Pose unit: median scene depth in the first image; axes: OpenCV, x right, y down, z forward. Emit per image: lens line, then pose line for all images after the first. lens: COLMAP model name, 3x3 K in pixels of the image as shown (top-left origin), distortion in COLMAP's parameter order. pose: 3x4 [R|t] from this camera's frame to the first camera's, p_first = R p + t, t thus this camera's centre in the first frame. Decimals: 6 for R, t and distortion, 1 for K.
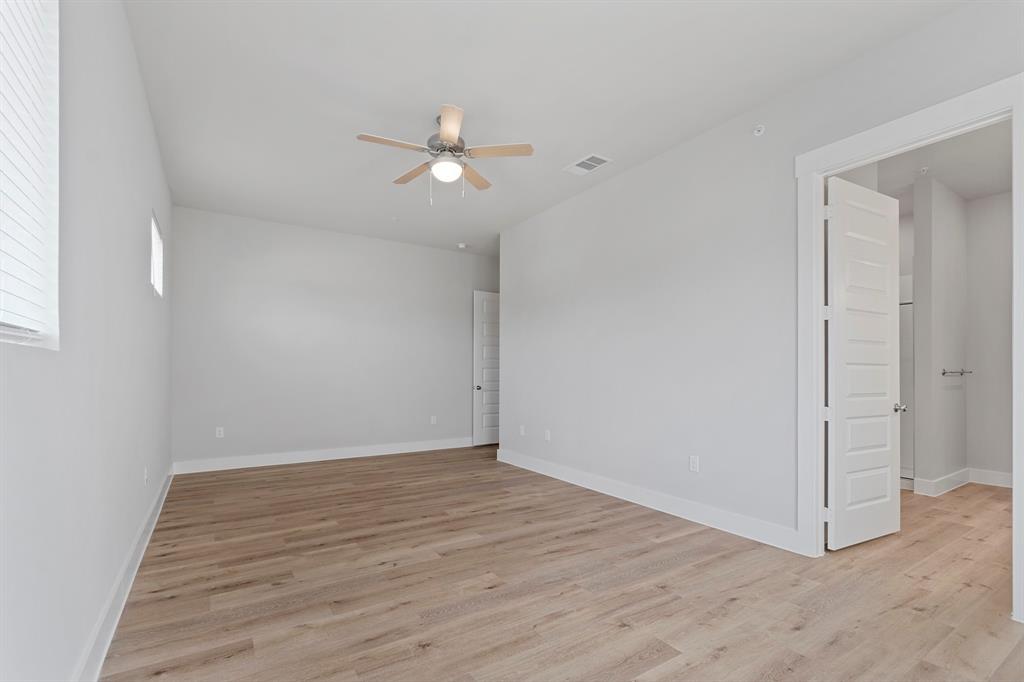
lens RADIAL K [[458.5, 0, 505.5], [0, 458.5, 365.6], [0, 0, 1]] dist [-0.000776, -0.000126]
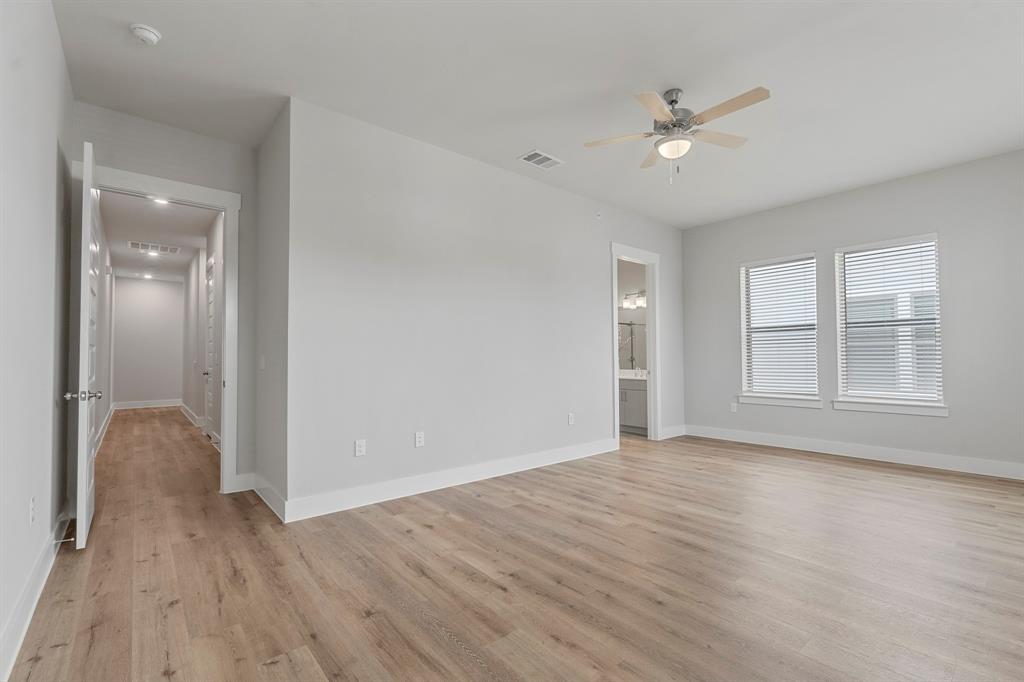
lens RADIAL K [[448.5, 0, 508.0], [0, 448.5, 340.9], [0, 0, 1]] dist [-0.000129, 0.000040]
pose [[-0.126227, 0.032596, 0.991466, -1.010103], [-0.013450, 0.999312, -0.034566, 0.022633], [-0.991910, -0.017699, -0.125702, 1.457657]]
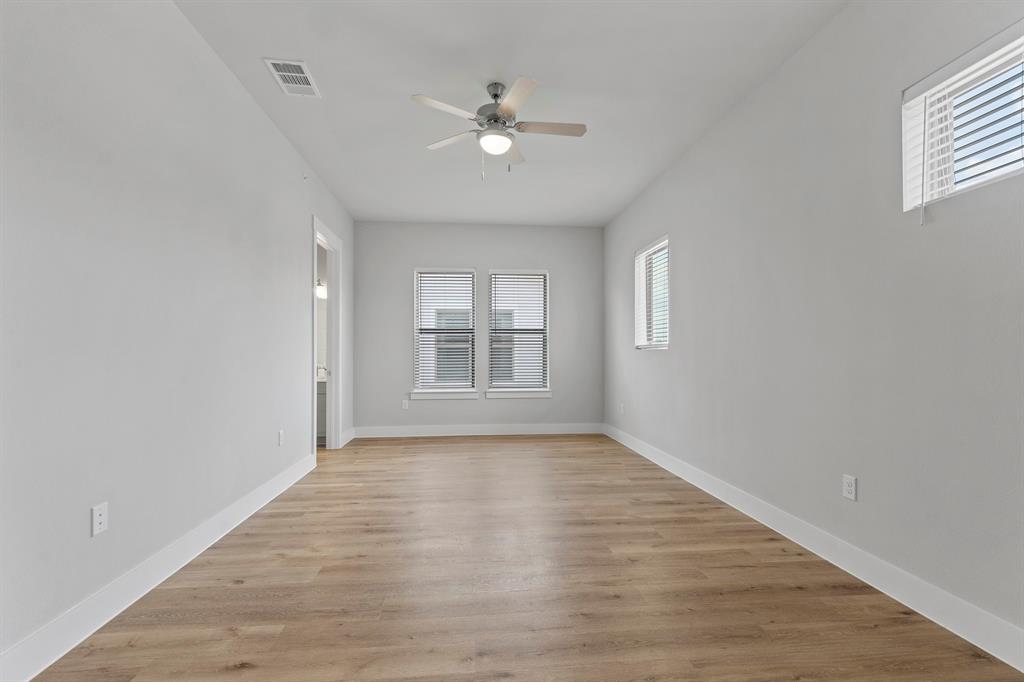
lens RADIAL K [[450.8, 0, 507.7], [0, 450.8, 347.3], [0, 0, 1]] dist [-0.002597, 0.000702]
pose [[-0.890450, 0.002670, 0.455074, -0.571813], [-0.012934, 0.999430, -0.031173, 0.029486], [-0.454898, -0.033644, -0.889908, 1.807784]]
